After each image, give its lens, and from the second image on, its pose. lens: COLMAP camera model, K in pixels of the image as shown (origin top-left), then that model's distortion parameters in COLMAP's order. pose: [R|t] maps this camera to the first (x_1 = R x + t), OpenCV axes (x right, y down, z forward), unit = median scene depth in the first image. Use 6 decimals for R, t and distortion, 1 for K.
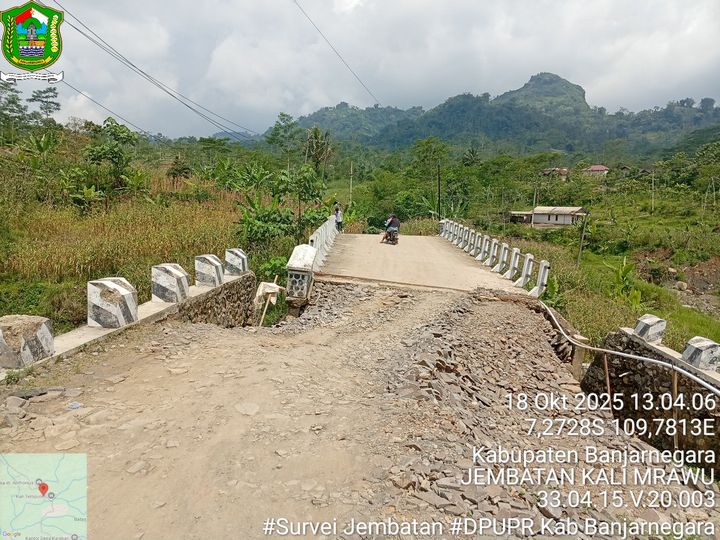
lens RADIAL K [[548.8, 0, 358.7], [0, 548.8, 271.4], [0, 0, 1]] dist [0.088976, -0.186911]
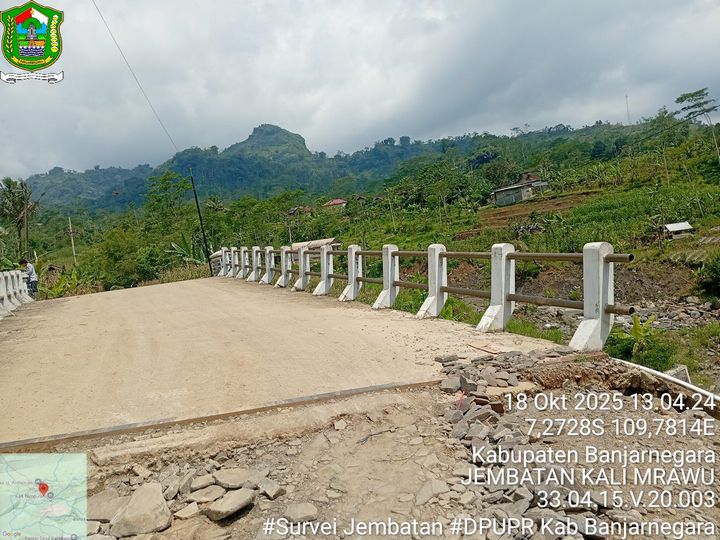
lens RADIAL K [[548.8, 0, 358.7], [0, 548.8, 271.4], [0, 0, 1]] dist [0.088976, -0.186911]
pose [[0.890495, -0.165575, 0.423797, 0.027054], [0.203041, 0.978160, -0.044476, -0.009243], [-0.407177, 0.125654, 0.904665, 0.411869]]
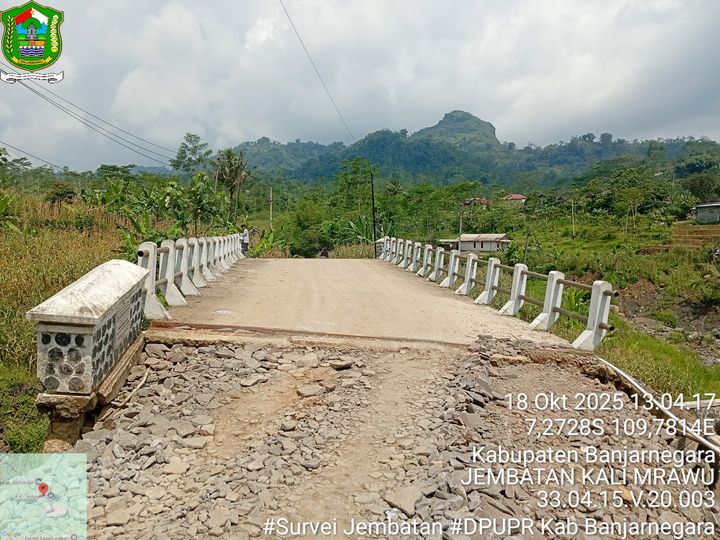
lens RADIAL K [[547.5, 0, 357.6], [0, 547.5, 268.8], [0, 0, 1]] dist [0.121171, -0.271430]
pose [[0.990797, -0.027682, 0.132492, 0.018101], [0.036155, 0.997422, -0.061981, -0.003710], [-0.130435, 0.066201, 0.989244, 0.276986]]
